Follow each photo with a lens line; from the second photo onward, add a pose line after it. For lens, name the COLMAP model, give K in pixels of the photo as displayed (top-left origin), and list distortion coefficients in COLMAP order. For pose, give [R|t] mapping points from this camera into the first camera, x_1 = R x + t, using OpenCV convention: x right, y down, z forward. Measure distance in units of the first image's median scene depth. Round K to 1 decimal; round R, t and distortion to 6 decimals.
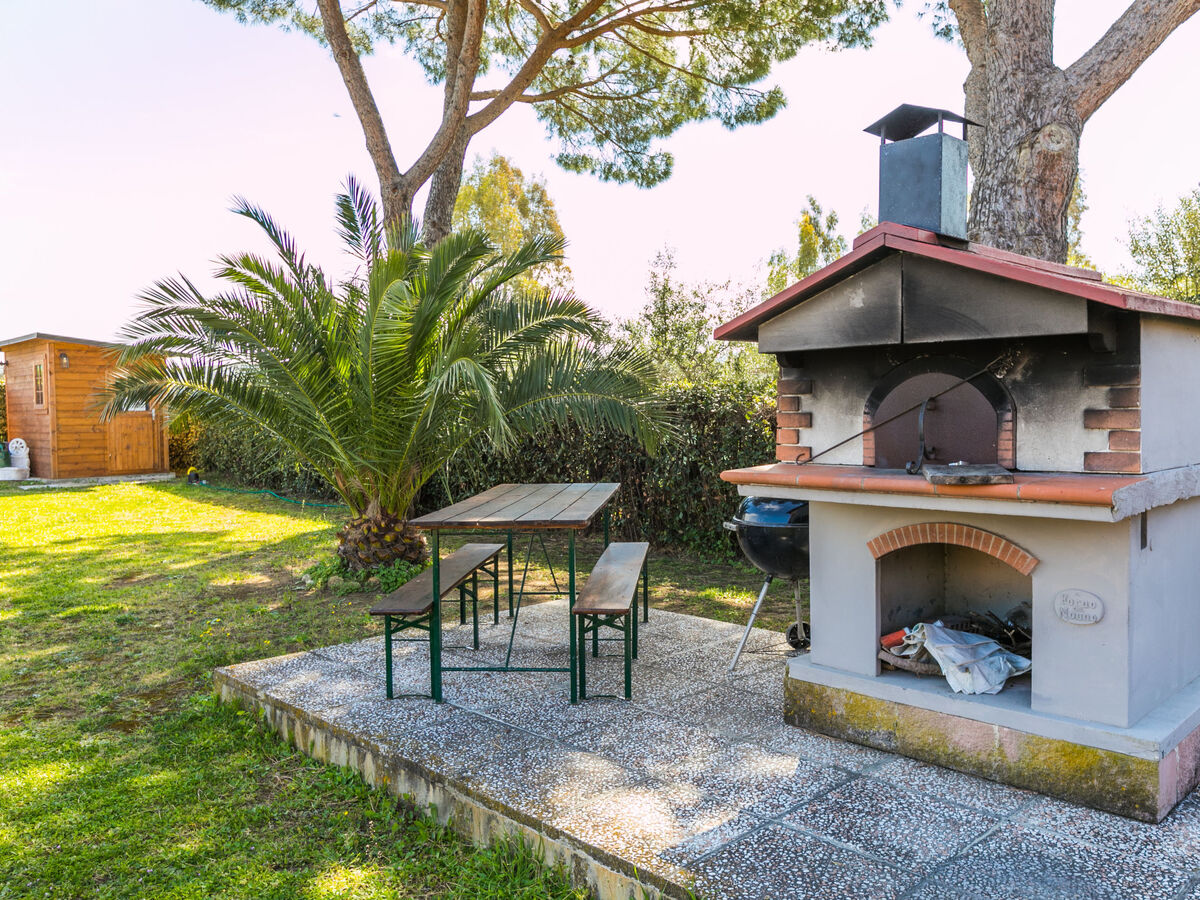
lens RADIAL K [[912.9, 0, 601.5], [0, 912.9, 451.4], [0, 0, 1]] dist [0.013601, -0.001159]
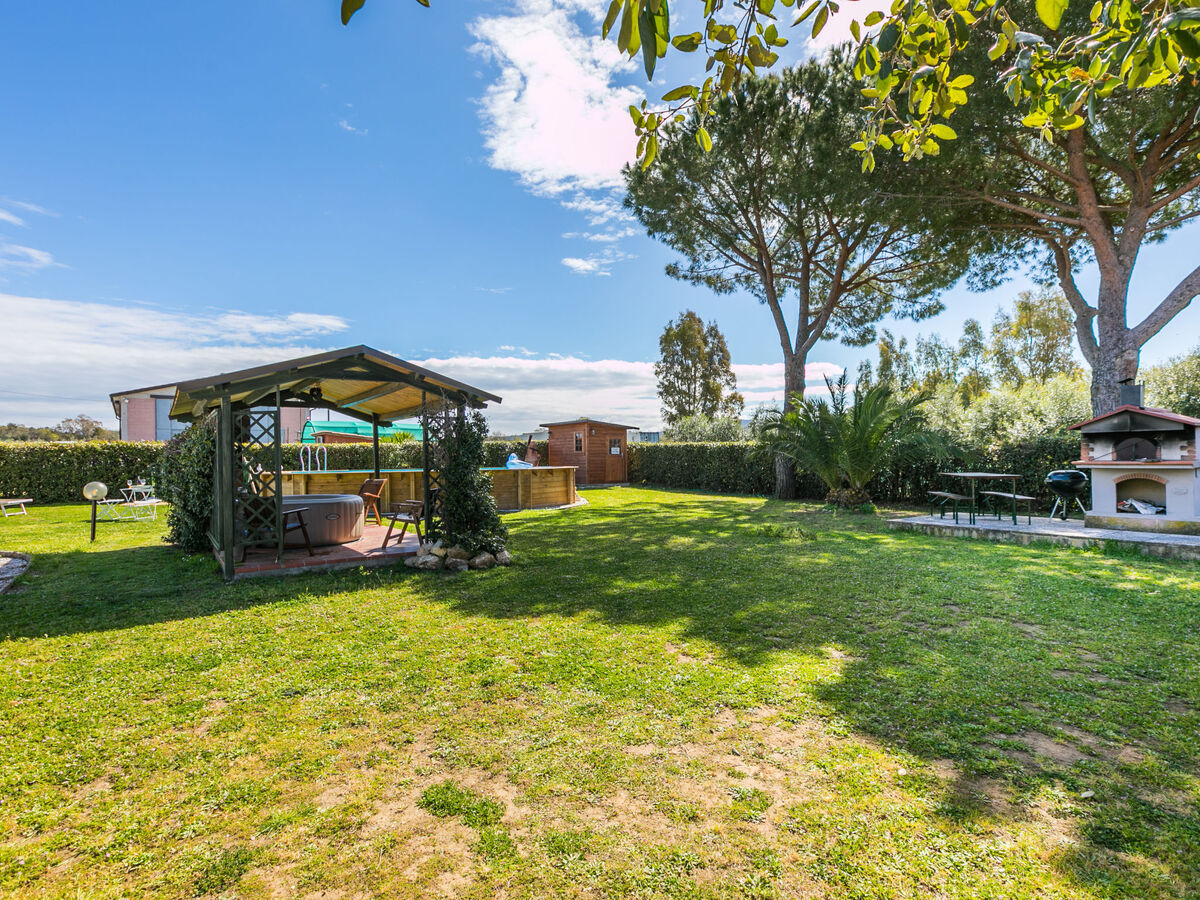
lens RADIAL K [[588.3, 0, 598.0], [0, 588.3, 454.0], [0, 0, 1]] dist [-0.000088, -0.000770]
pose [[0.984382, 0.001587, -0.176036, -1.039391], [-0.011007, 0.998558, -0.052543, 0.103098], [0.175699, 0.053660, 0.982980, -1.366344]]
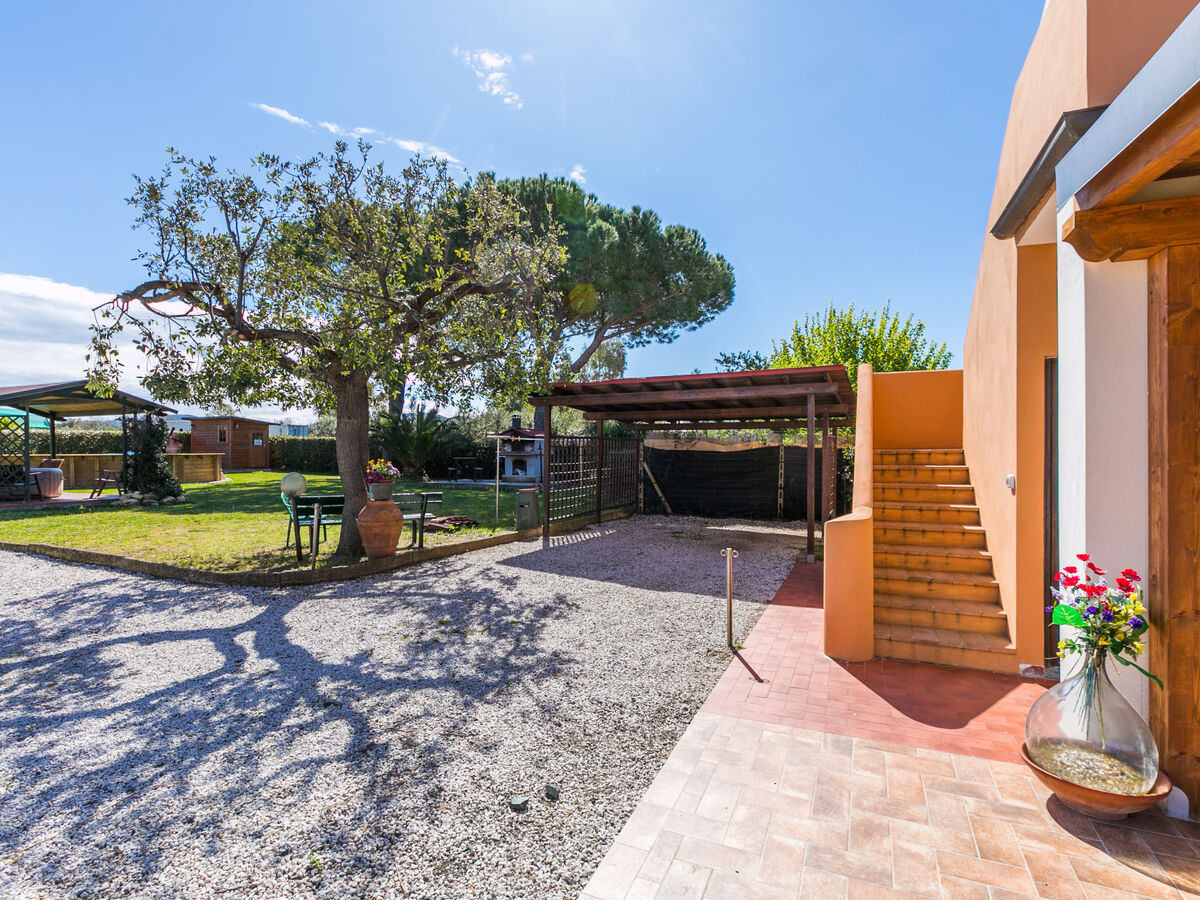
lens RADIAL K [[588.3, 0, 599.6], [0, 588.3, 453.3], [0, 0, 1]] dist [-0.000088, -0.000770]
pose [[0.932134, 0.014853, 0.361808, -0.698017], [0.002200, 0.998908, -0.046674, 0.214437], [-0.362106, 0.044303, 0.931084, -3.295100]]
